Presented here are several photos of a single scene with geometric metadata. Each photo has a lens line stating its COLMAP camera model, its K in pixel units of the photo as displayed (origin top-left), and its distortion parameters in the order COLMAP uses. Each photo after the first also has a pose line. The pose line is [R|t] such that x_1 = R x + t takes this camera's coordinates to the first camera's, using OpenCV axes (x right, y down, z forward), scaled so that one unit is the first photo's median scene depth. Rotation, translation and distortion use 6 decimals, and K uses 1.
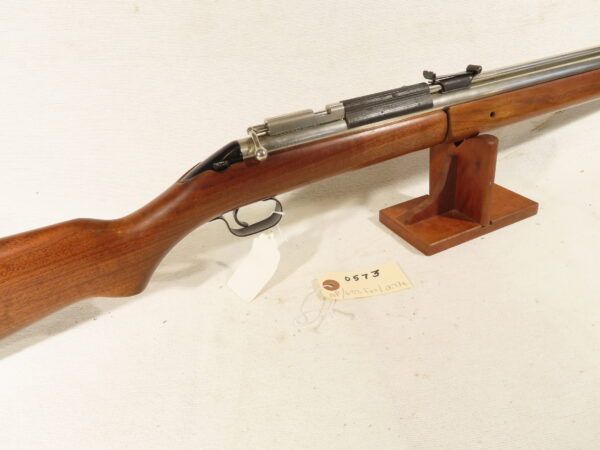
lens RADIAL K [[432.0, 0, 300.0], [0, 432.0, 225.0], [0, 0, 1]] dist [-0.001729, 0.000975]
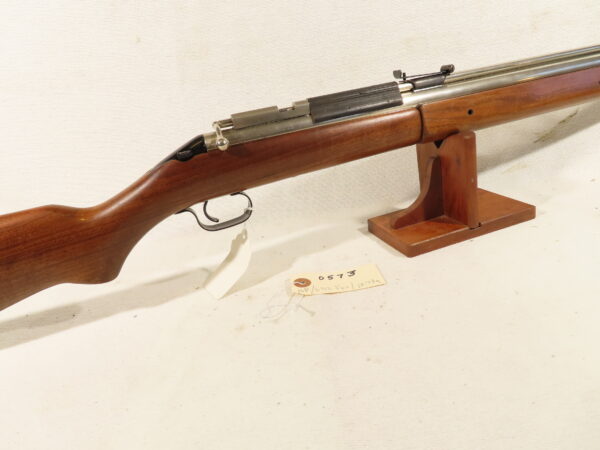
lens RADIAL K [[432.0, 0, 300.0], [0, 432.0, 225.0], [0, 0, 1]] dist [-0.001729, 0.000975]
pose [[0.992246, -0.012508, -0.123658, 0.188702], [-0.006105, 0.988818, -0.149001, 0.155660], [0.124139, 0.148601, 0.981075, 0.025401]]
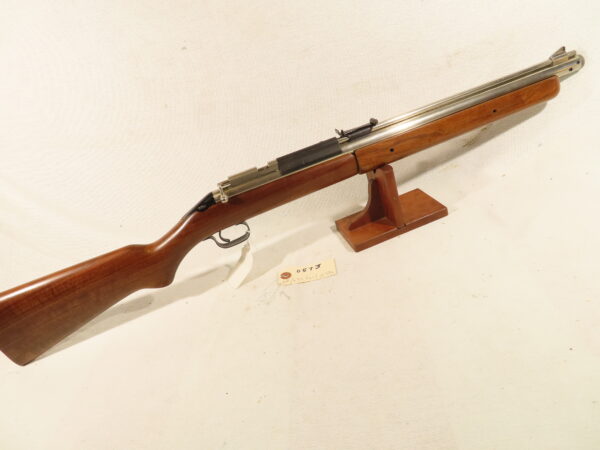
lens RADIAL K [[432.0, 0, 300.0], [0, 432.0, 225.0], [0, 0, 1]] dist [-0.001729, 0.000975]
pose [[0.970739, -0.076124, -0.227752, 0.483492], [0.076700, 0.997034, -0.006332, -0.026566], [0.227559, -0.011322, 0.973698, -0.480854]]
